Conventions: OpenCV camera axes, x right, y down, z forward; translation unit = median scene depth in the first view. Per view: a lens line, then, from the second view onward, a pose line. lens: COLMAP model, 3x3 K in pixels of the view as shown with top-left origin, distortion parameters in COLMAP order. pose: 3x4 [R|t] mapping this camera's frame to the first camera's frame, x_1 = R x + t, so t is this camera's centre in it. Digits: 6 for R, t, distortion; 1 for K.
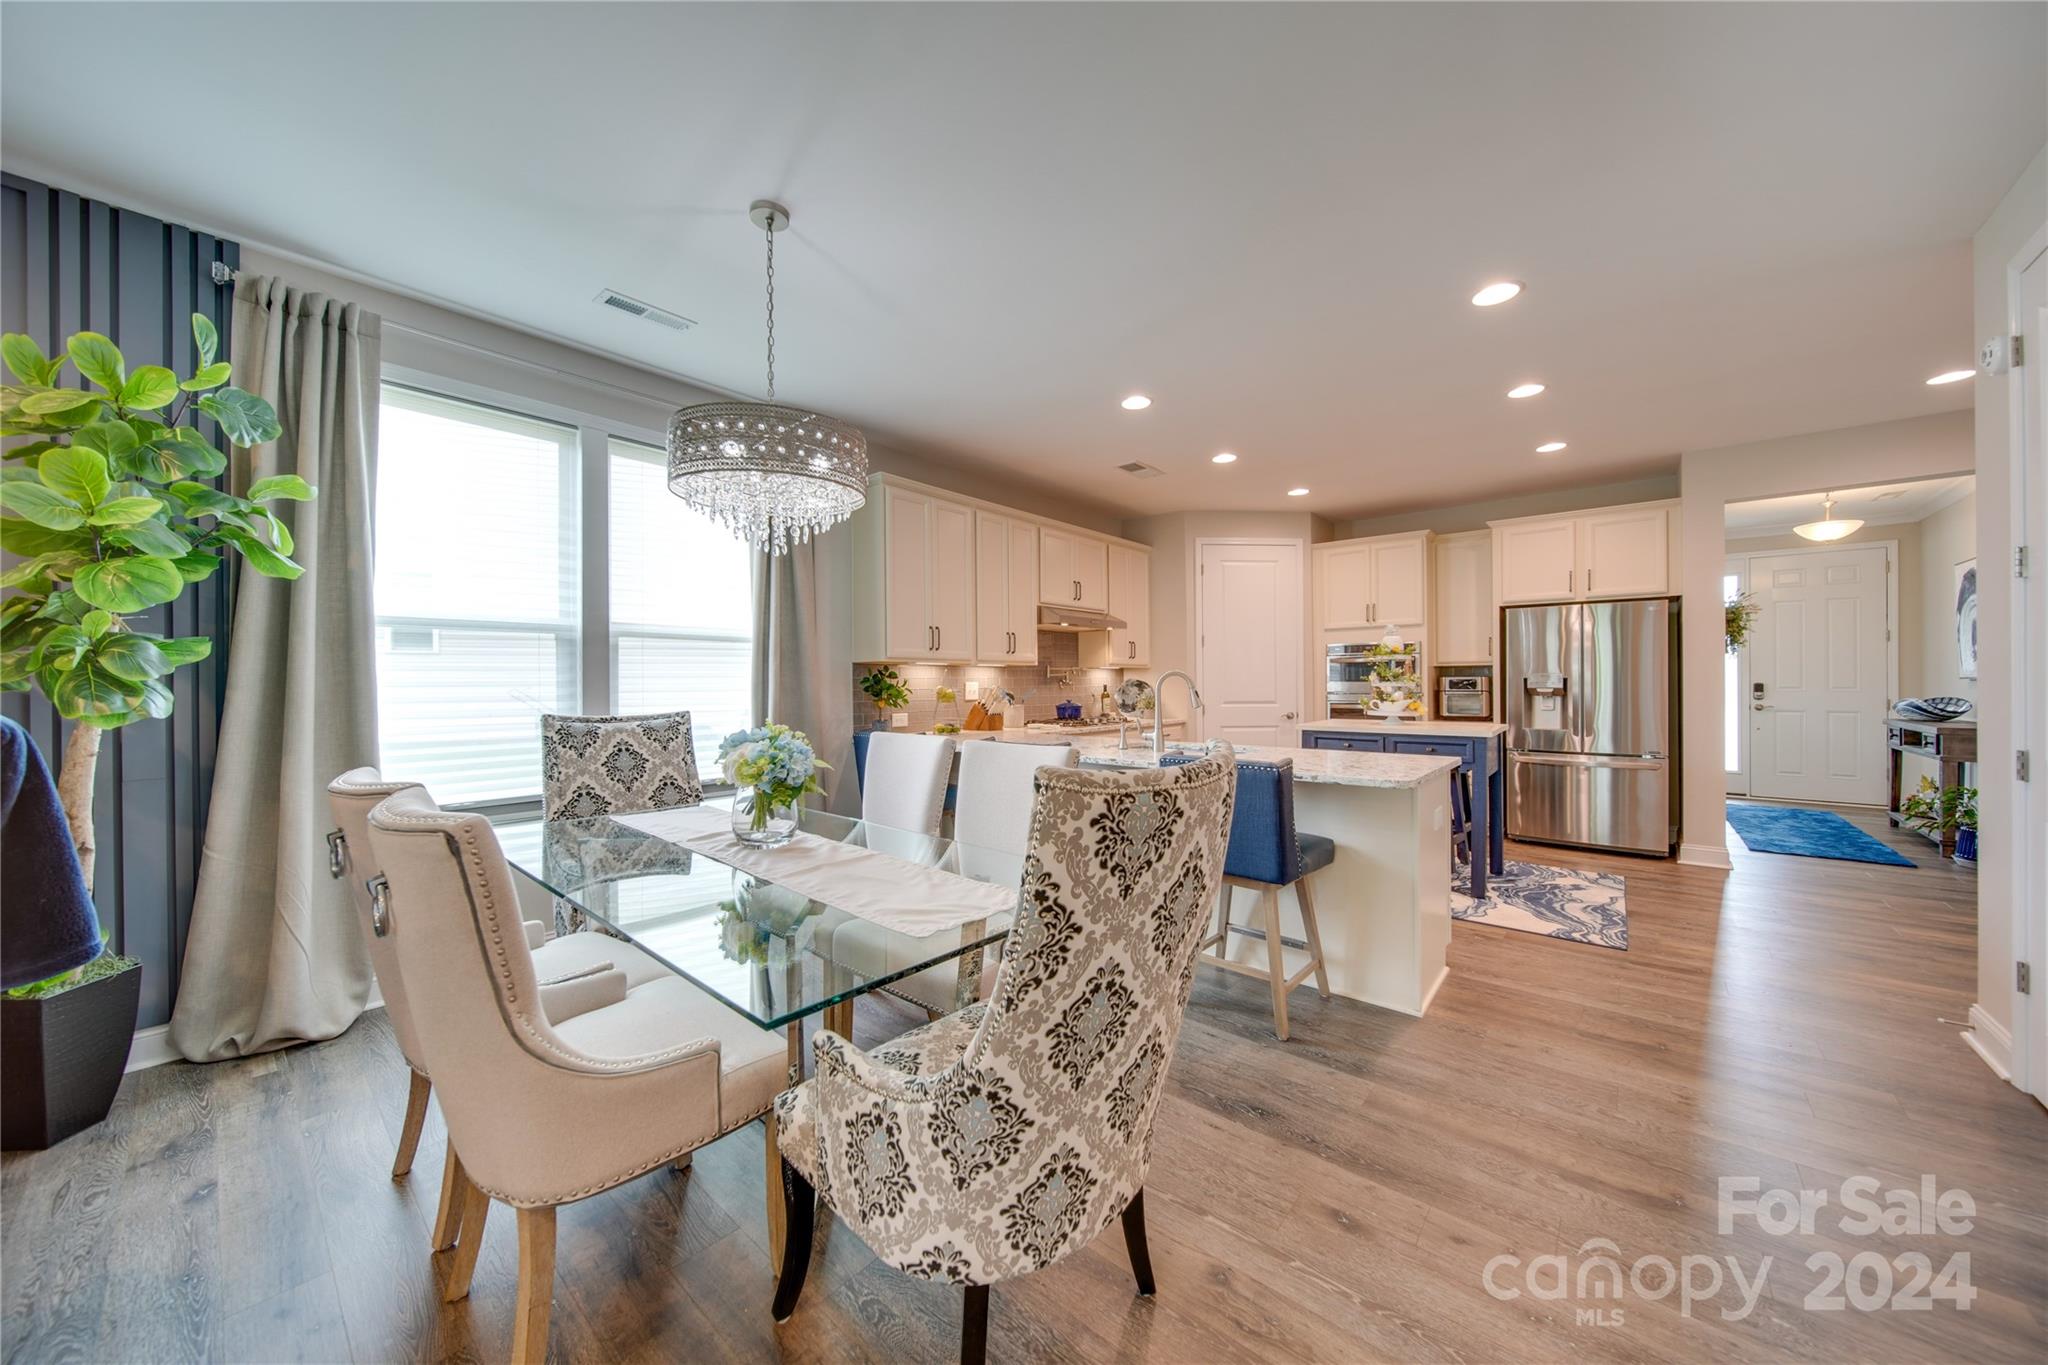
lens RADIAL K [[708.2, 0, 1022.8], [0, 708.2, 682.3], [0, 0, 1]] dist [0.000949, -0.001475]
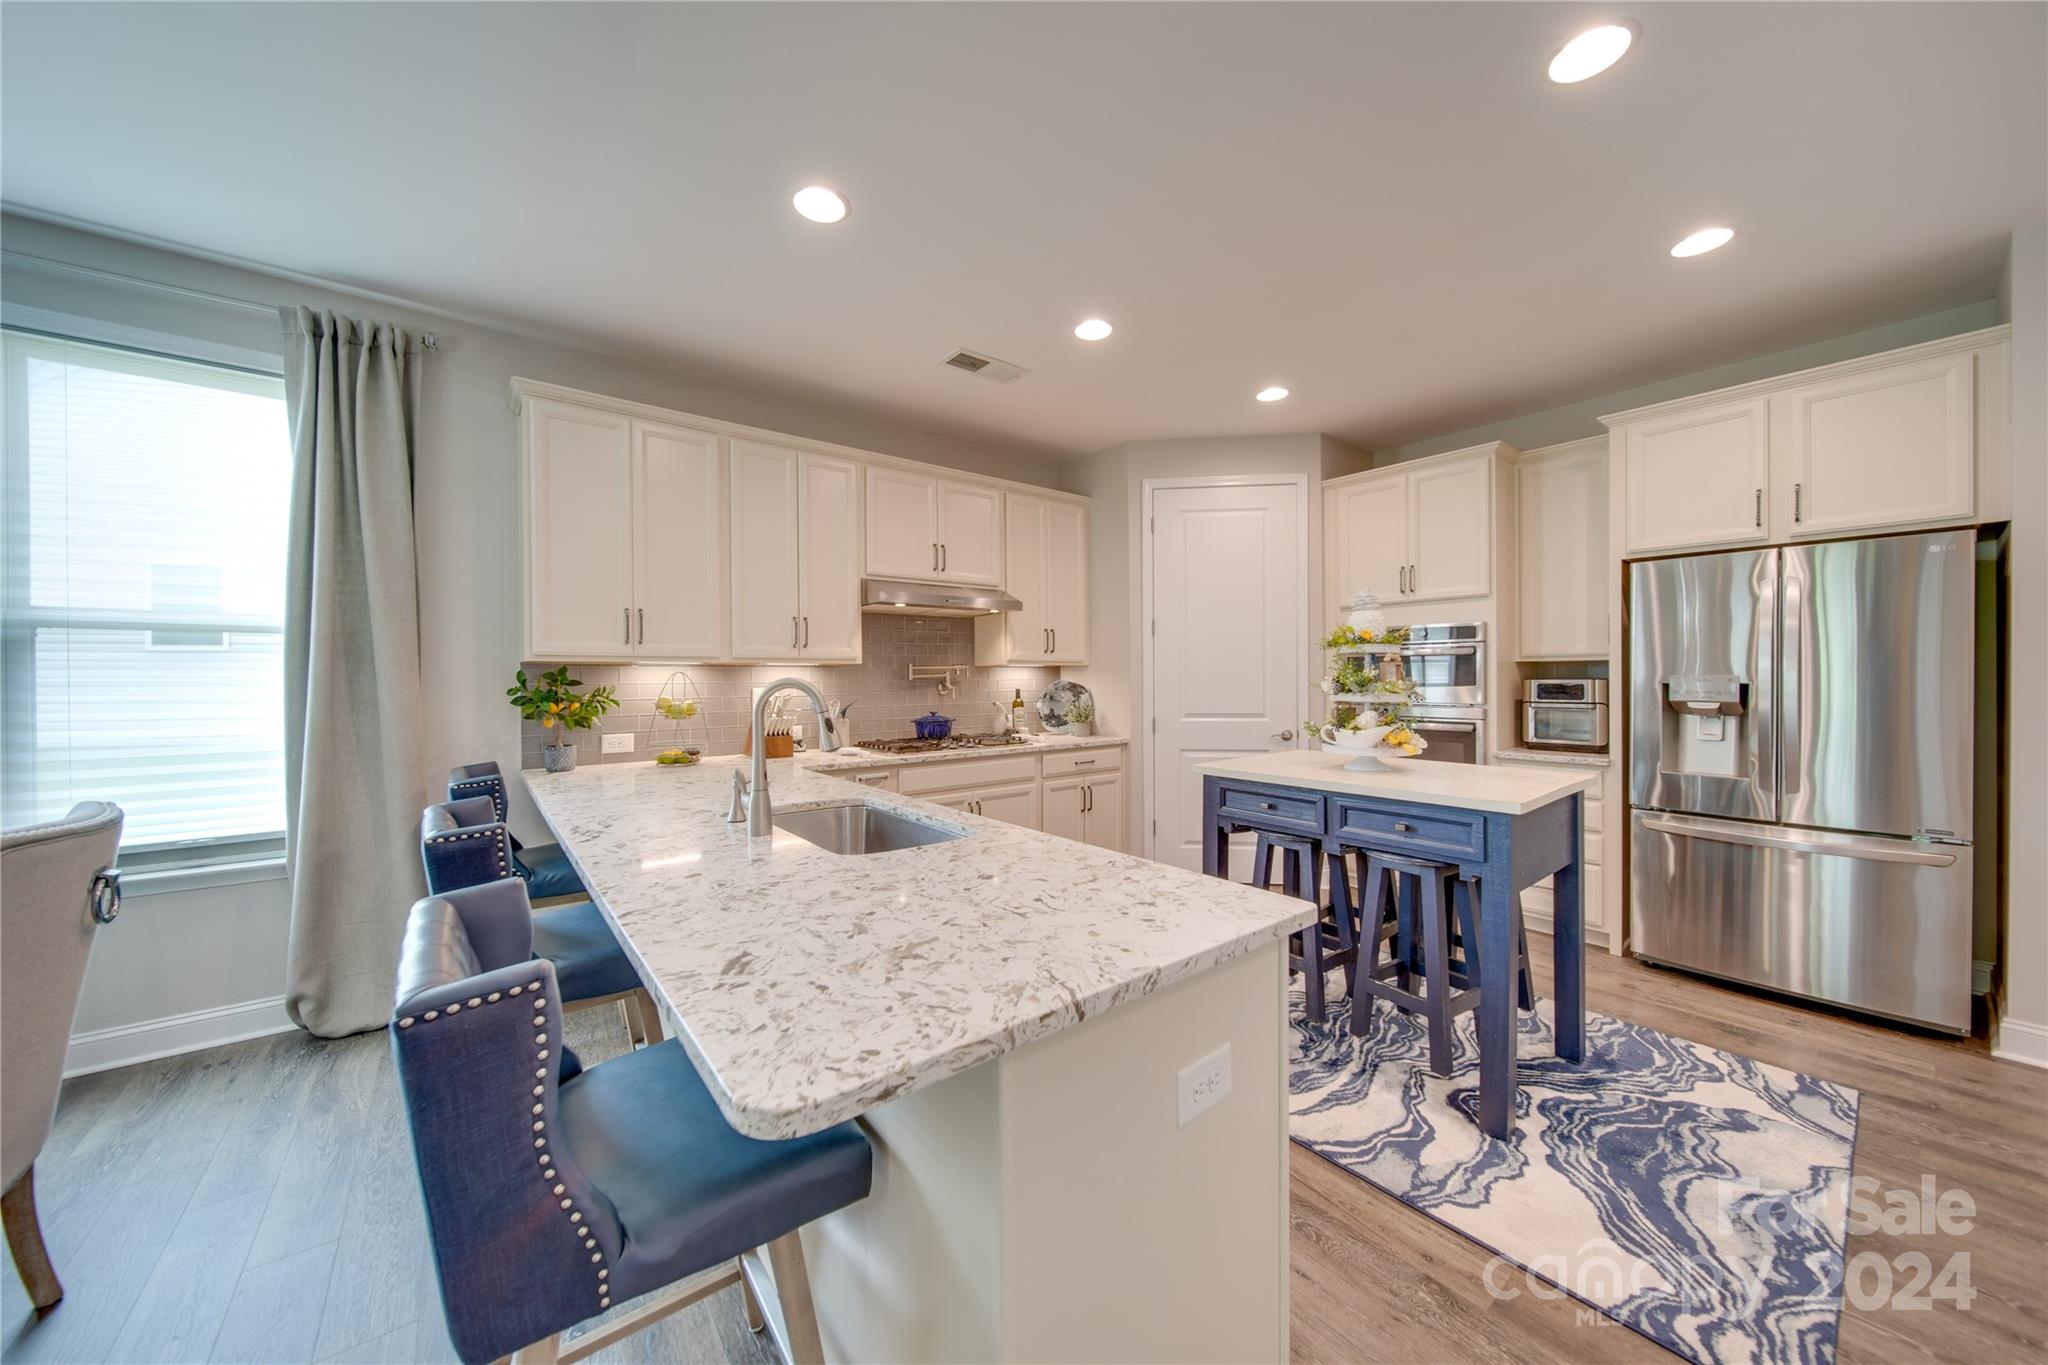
lens RADIAL K [[708.2, 0, 1023.4], [0, 708.2, 681.6], [0, 0, 1]] dist [0.000949, -0.001475]
pose [[0.981270, 0.001544, -0.192631, 0.332930], [0.000137, 0.999962, 0.008714, -0.013170], [0.192637, -0.008577, 0.981233, 0.364687]]
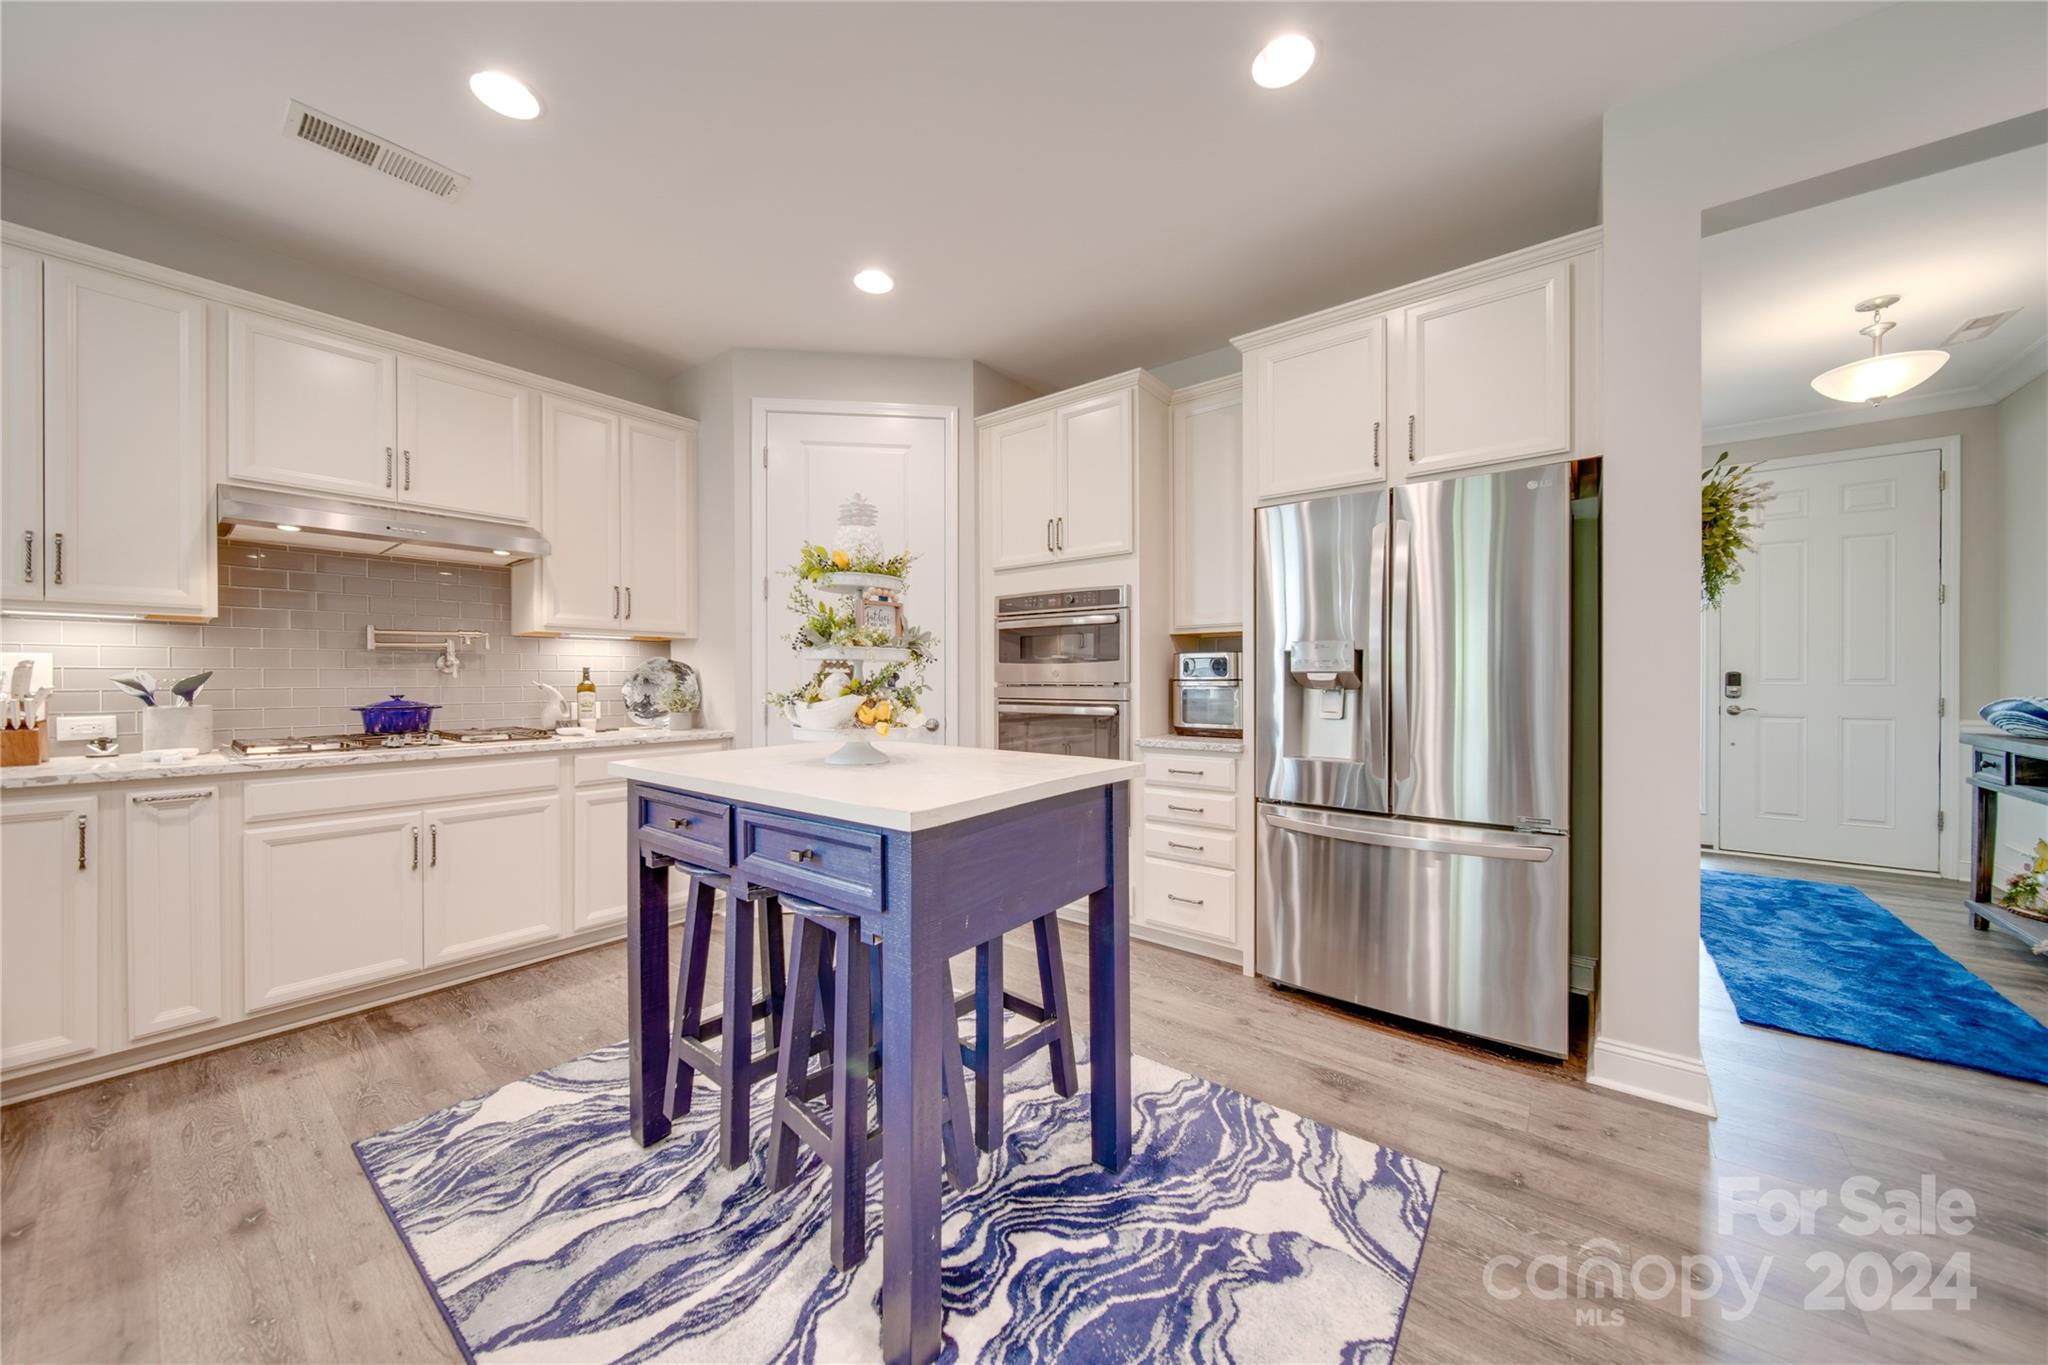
lens RADIAL K [[708.2, 0, 1025.2], [0, 708.2, 681.7], [0, 0, 1]] dist [0.000949, -0.001475]
pose [[0.999113, 0.003889, 0.041941, 0.545329], [-0.004044, 0.999985, 0.003595, 0.014007], [-0.041926, -0.003762, 0.999114, 0.565757]]
